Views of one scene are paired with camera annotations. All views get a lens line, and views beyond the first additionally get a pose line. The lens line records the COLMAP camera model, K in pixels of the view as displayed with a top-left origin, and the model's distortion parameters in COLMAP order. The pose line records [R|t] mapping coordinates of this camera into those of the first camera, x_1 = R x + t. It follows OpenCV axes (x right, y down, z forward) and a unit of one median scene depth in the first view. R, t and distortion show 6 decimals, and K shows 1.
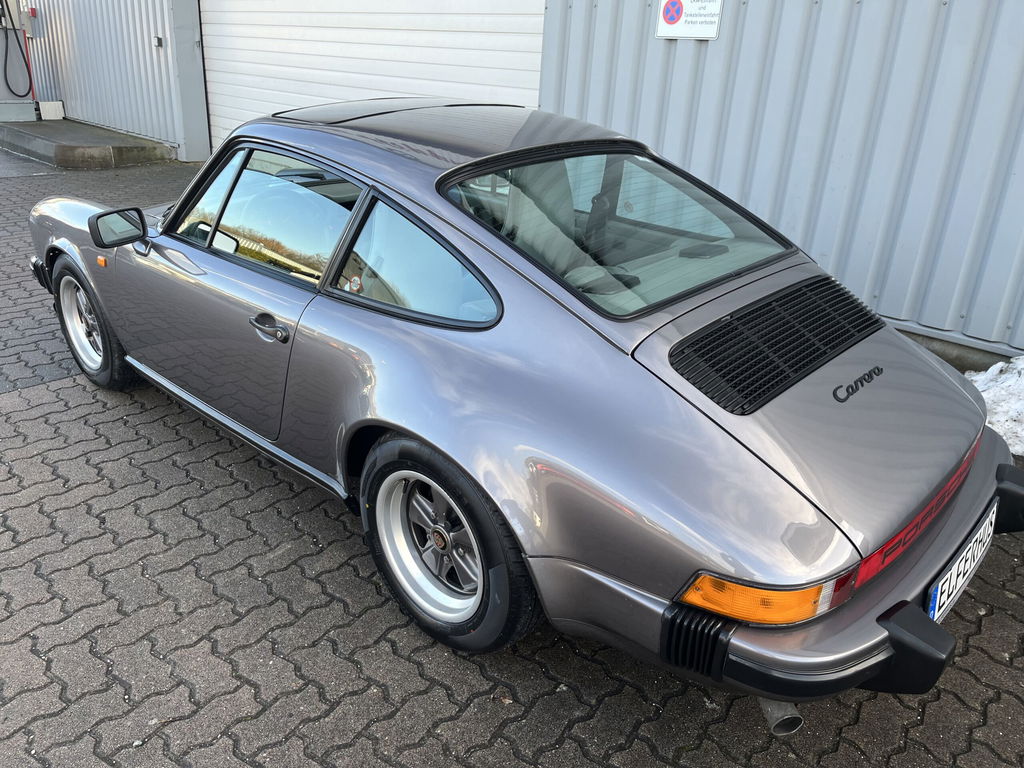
lens RADIAL K [[786.2, 0, 520.8], [0, 786.2, 387.9], [0, 0, 1]] dist [0.036960, -0.021081]
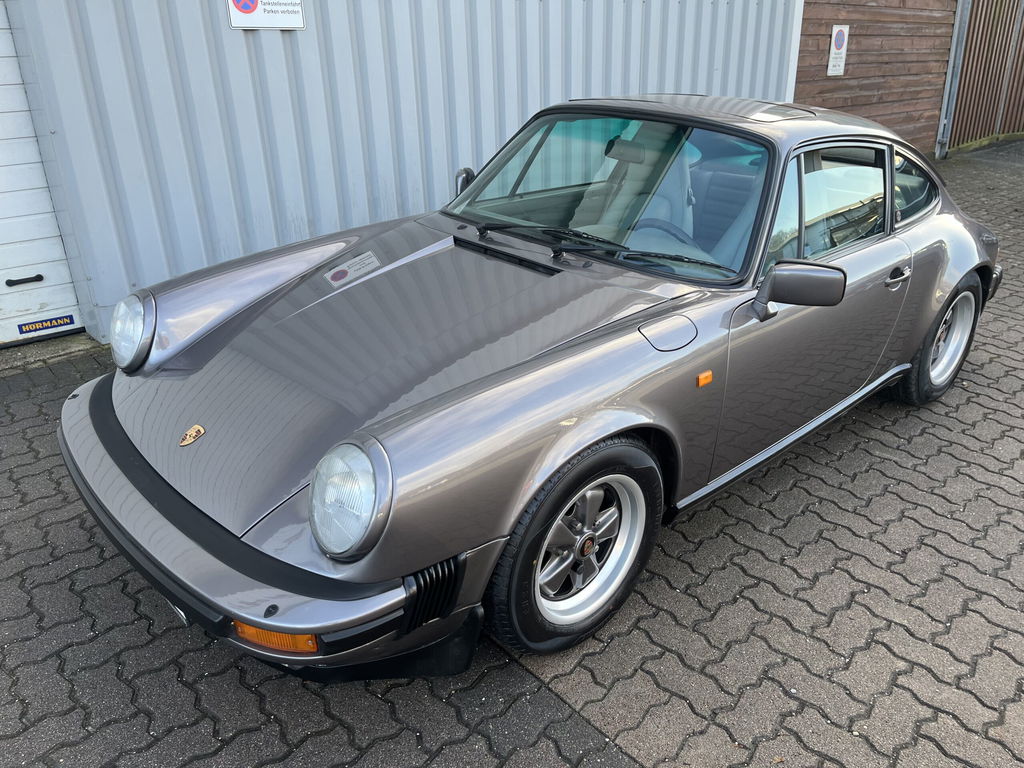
lens RADIAL K [[786.2, 0, 509.4], [0, 786.2, 378.0], [0, 0, 1]] dist [0.036960, -0.021081]
pose [[0.075801, -0.424105, 0.902435, -0.805642], [0.402386, 0.841084, 0.361473, -0.330584], [-0.912327, 0.335727, 0.234409, 0.685999]]
